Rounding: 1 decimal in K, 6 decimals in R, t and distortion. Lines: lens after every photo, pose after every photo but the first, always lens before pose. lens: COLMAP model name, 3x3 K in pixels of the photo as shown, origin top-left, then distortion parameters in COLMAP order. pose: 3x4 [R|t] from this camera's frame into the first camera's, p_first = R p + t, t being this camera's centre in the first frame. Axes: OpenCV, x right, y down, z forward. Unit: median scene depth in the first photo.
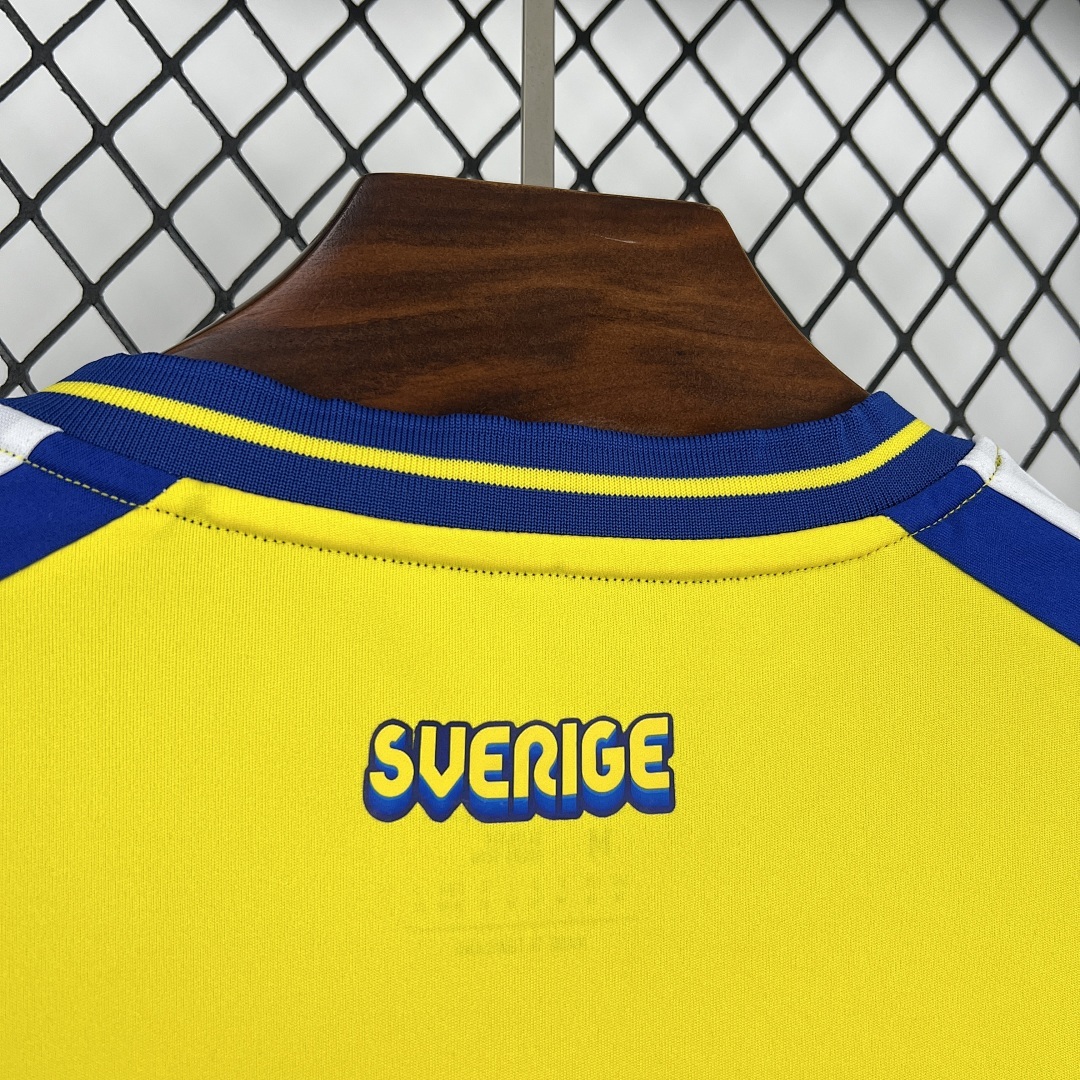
lens RADIAL K [[1020.7, 0, 540.0], [0, 1020.7, 540.0], [0, 0, 1]] dist [0.006083, -0.018883]
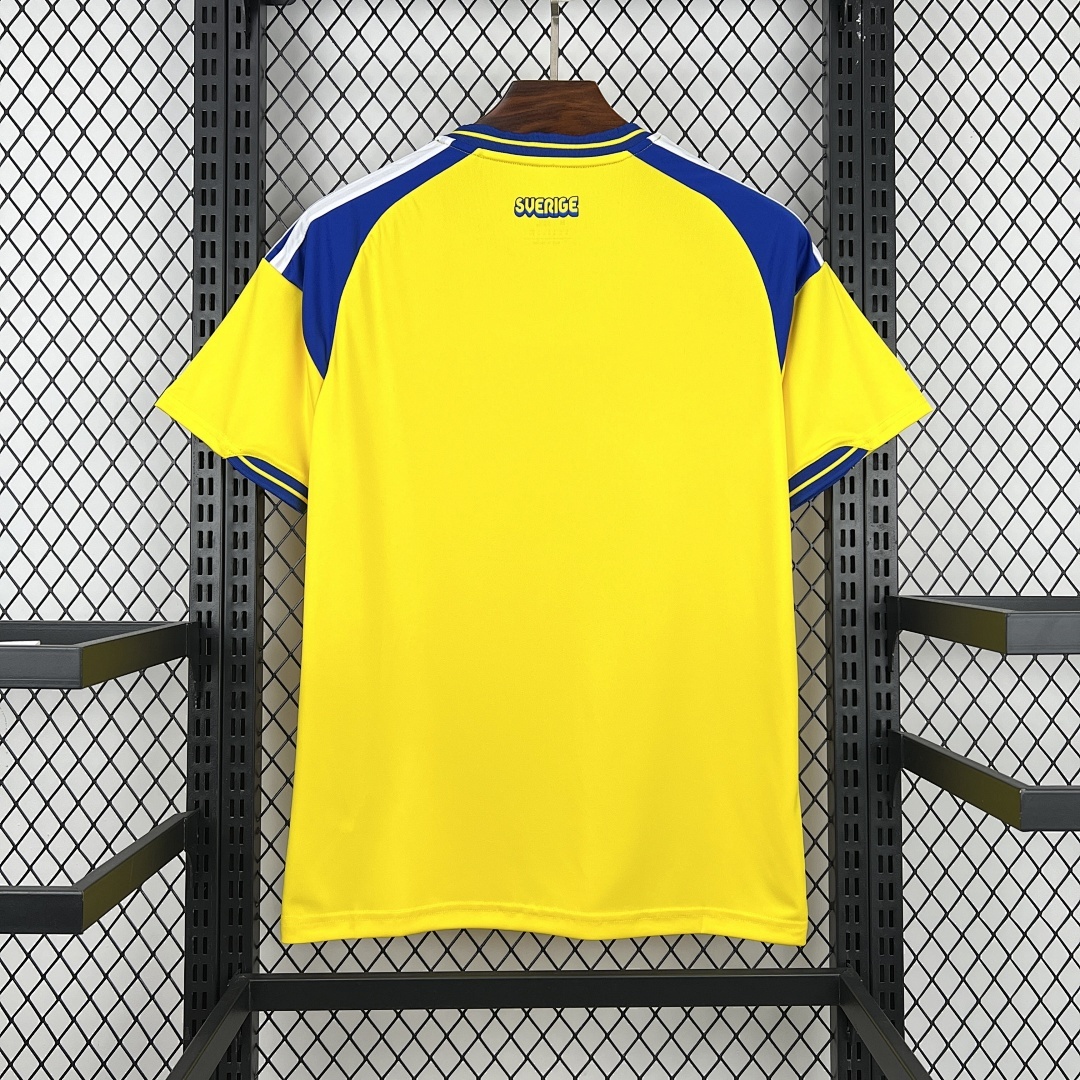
lens RADIAL K [[1020.7, 0, 540.0], [0, 1020.7, 540.0], [0, 0, 1]] dist [0.006083, -0.018883]
pose [[0.975461, 0.011664, -0.219862, 0.992207], [0.019195, 0.990288, 0.137698, 1.068615], [0.219332, -0.138539, 0.965764, -3.739529]]
